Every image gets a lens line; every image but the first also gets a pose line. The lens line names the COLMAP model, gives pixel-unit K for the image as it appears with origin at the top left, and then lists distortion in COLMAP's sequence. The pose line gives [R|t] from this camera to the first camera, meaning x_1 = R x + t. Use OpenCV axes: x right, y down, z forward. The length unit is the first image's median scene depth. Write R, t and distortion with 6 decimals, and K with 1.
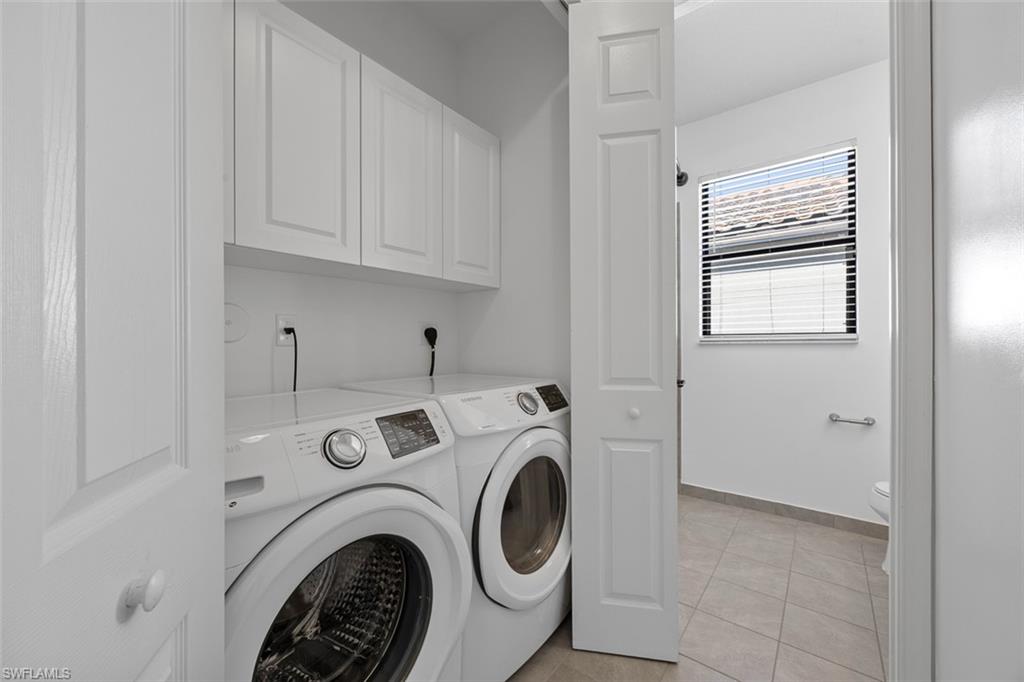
lens RADIAL K [[382.1, 0, 512.0], [0, 382.1, 341.0], [0, 0, 1]] dist [0.000140, 0.000013]
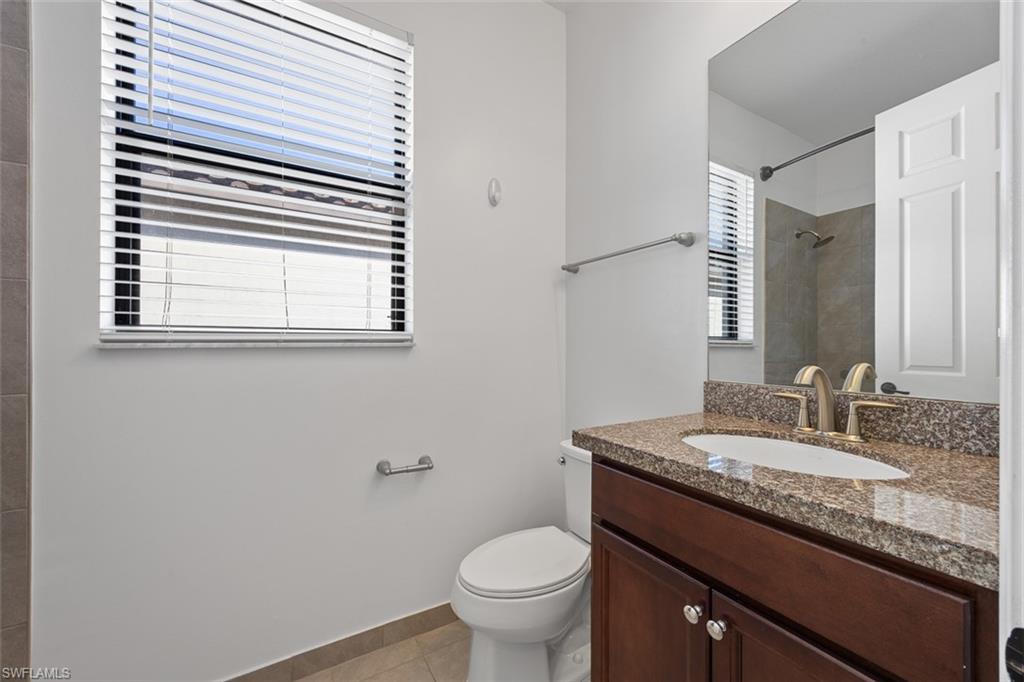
lens RADIAL K [[399.3, 0, 514.8], [0, 399.3, 345.1], [0, 0, 1]] dist [-0.002603, -0.000272]
pose [[0.326843, 0.000115, 0.945079, 0.279244], [-0.007613, 0.999968, 0.002512, 0.000594], [-0.945048, -0.008016, 0.326833, 0.540199]]
